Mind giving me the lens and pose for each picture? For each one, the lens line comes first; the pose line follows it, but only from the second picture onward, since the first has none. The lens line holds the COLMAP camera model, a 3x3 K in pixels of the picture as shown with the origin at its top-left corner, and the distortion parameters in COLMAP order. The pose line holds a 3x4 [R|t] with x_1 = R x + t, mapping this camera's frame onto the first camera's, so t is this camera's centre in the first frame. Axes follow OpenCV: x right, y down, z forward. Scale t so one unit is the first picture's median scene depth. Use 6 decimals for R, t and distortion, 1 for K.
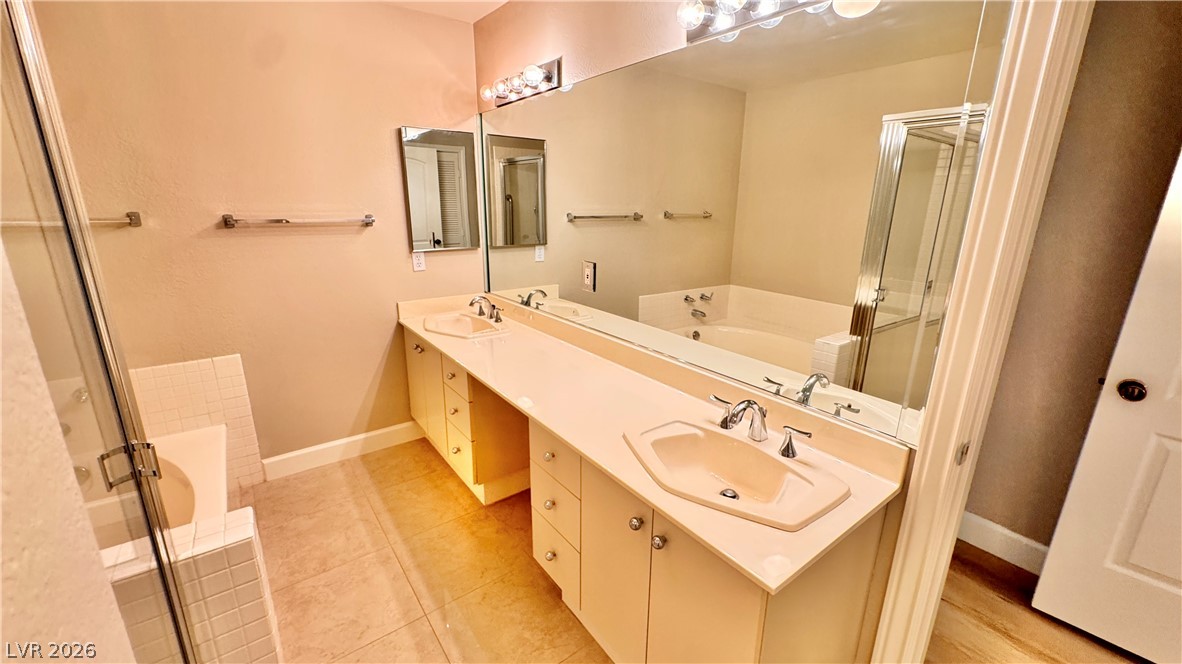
lens RADIAL K [[472.5, 0, 591.1], [0, 472.5, 330.6], [0, 0, 1]] dist [0.002423, -0.000571]
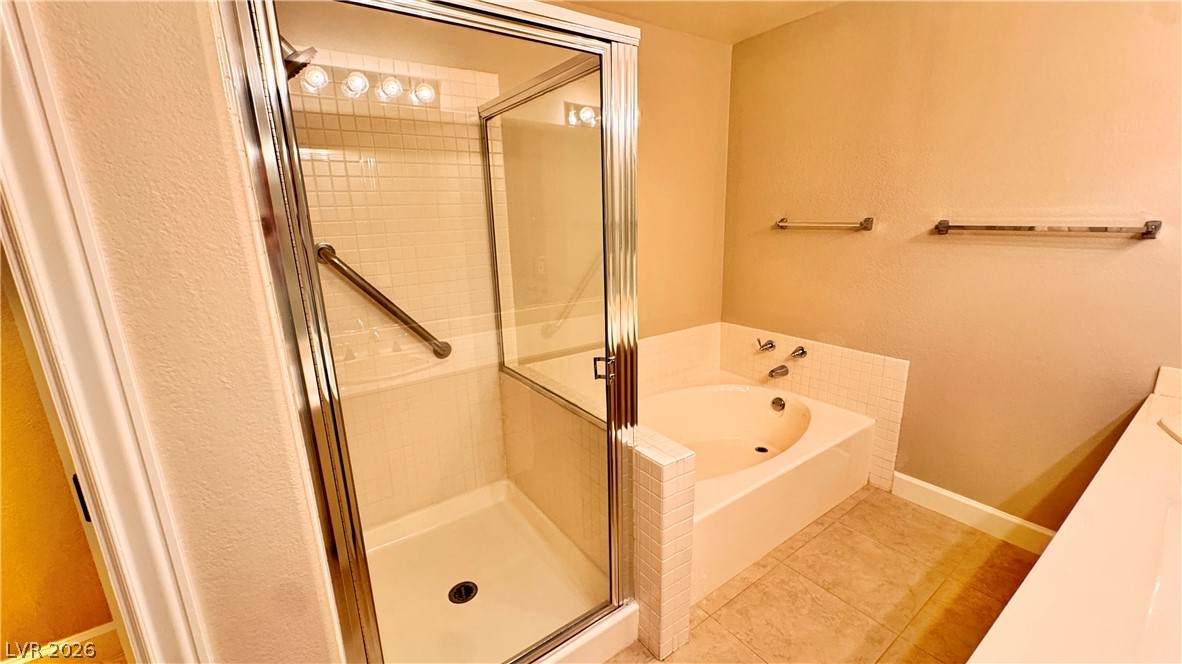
lens RADIAL K [[472.5, 0, 593.5], [0, 472.5, 332.1], [0, 0, 1]] dist [0.002423, -0.000571]
pose [[-0.023729, 0.231518, -0.972541, 0.279020], [-0.242038, 0.942543, 0.230282, -0.097606], [0.969977, 0.240856, 0.033670, 0.405483]]
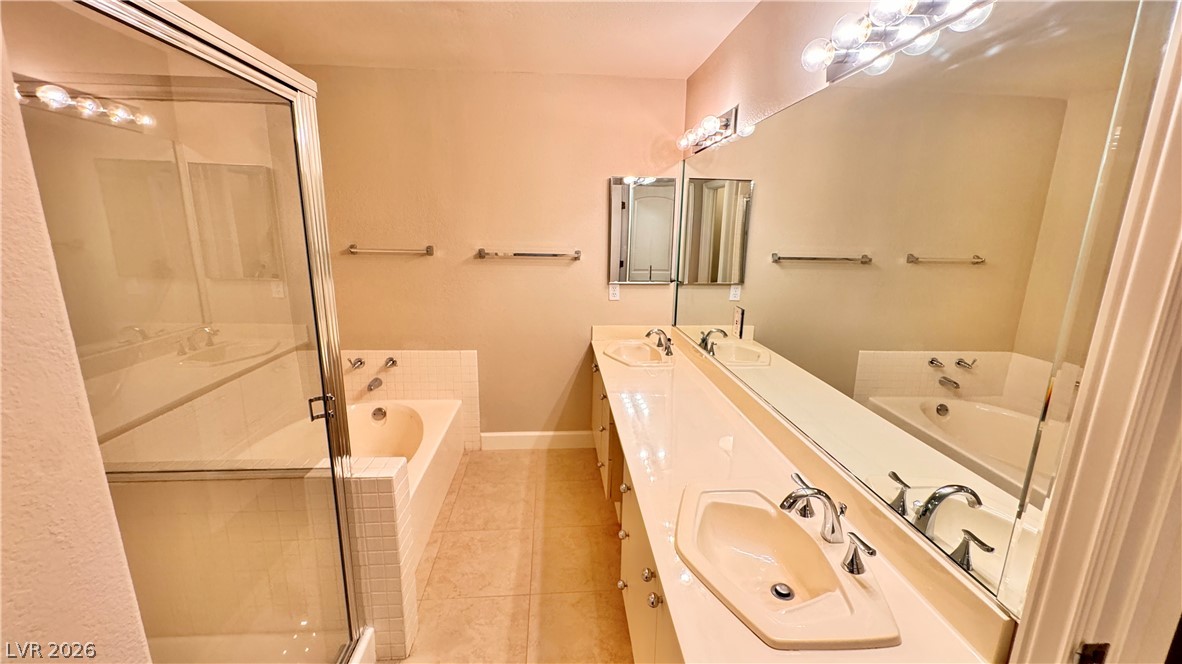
lens RADIAL K [[472.5, 0, 592.8], [0, 472.5, 332.2], [0, 0, 1]] dist [0.002423, -0.000571]
pose [[0.843829, 0.123038, -0.522316, 0.297992], [-0.151573, 0.988373, -0.012051, -0.046234], [0.514760, 0.089338, 0.852667, 0.024876]]
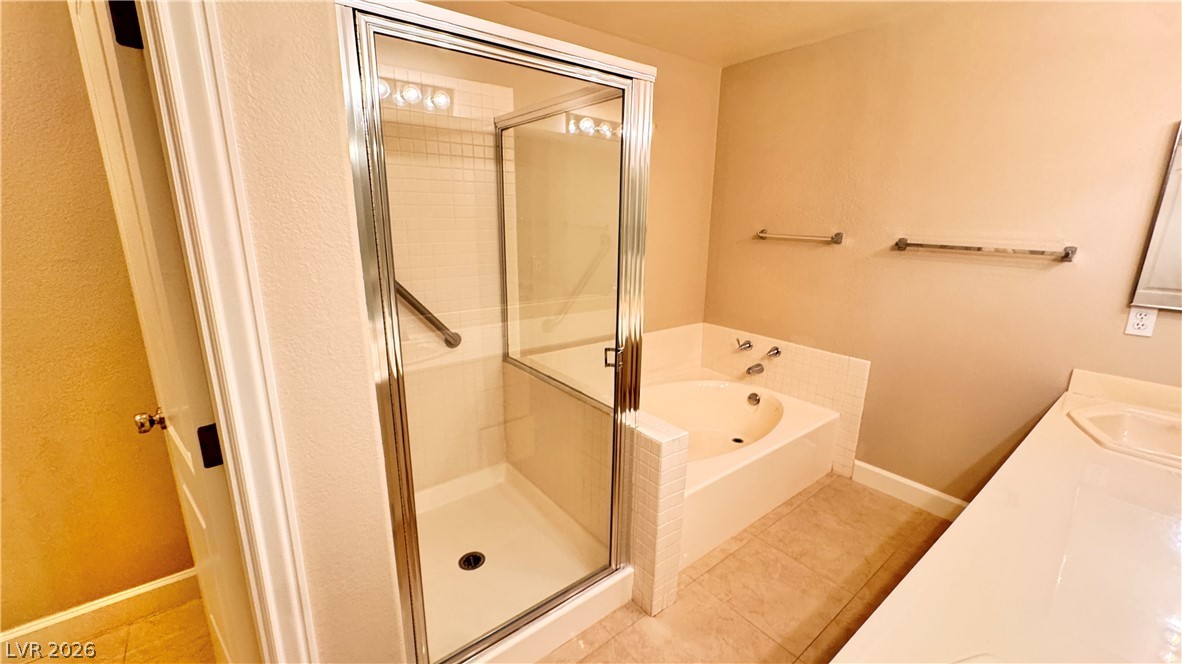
lens RADIAL K [[472.5, 0, 593.5], [0, 472.5, 332.1], [0, 0, 1]] dist [0.002423, -0.000571]
pose [[0.025056, 0.232756, -0.972212, 0.391010], [-0.280857, 0.934987, 0.216606, -0.094528], [0.959423, 0.267625, 0.088798, 0.334907]]
